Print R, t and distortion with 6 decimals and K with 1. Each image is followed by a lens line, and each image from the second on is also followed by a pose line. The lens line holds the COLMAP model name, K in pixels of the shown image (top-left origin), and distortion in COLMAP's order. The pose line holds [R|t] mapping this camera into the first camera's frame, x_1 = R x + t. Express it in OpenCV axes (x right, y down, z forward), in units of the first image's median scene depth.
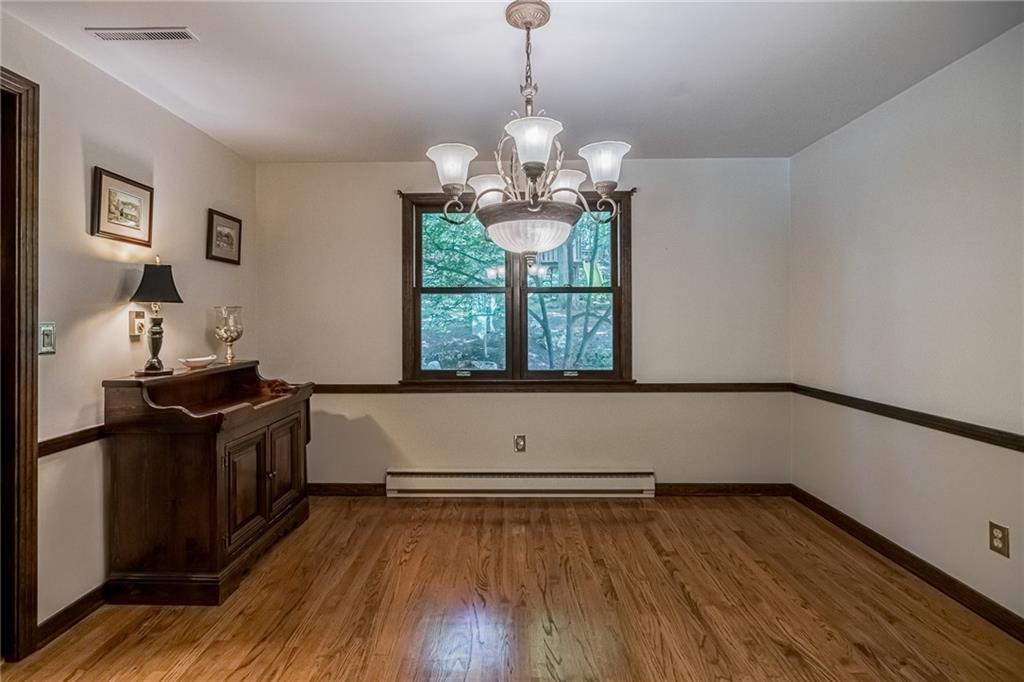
lens RADIAL K [[474.1, 0, 513.9], [0, 474.1, 317.6], [0, 0, 1]] dist [-0.000934, -0.000095]
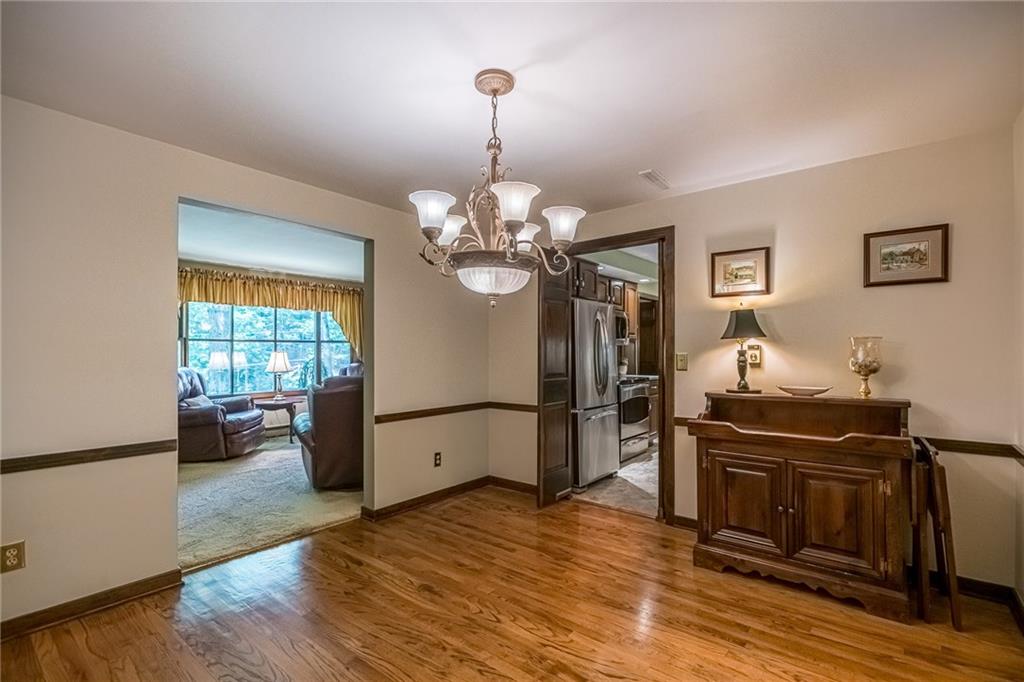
lens RADIAL K [[467.3, 0, 515.4], [0, 467.3, 350.5], [0, 0, 1]] dist [-0.000075, -0.000039]
pose [[-0.604674, -0.003523, -0.796465, 0.653253], [0.002303, 0.999978, -0.006172, 0.008393], [0.796469, -0.005566, -0.604653, 1.254351]]
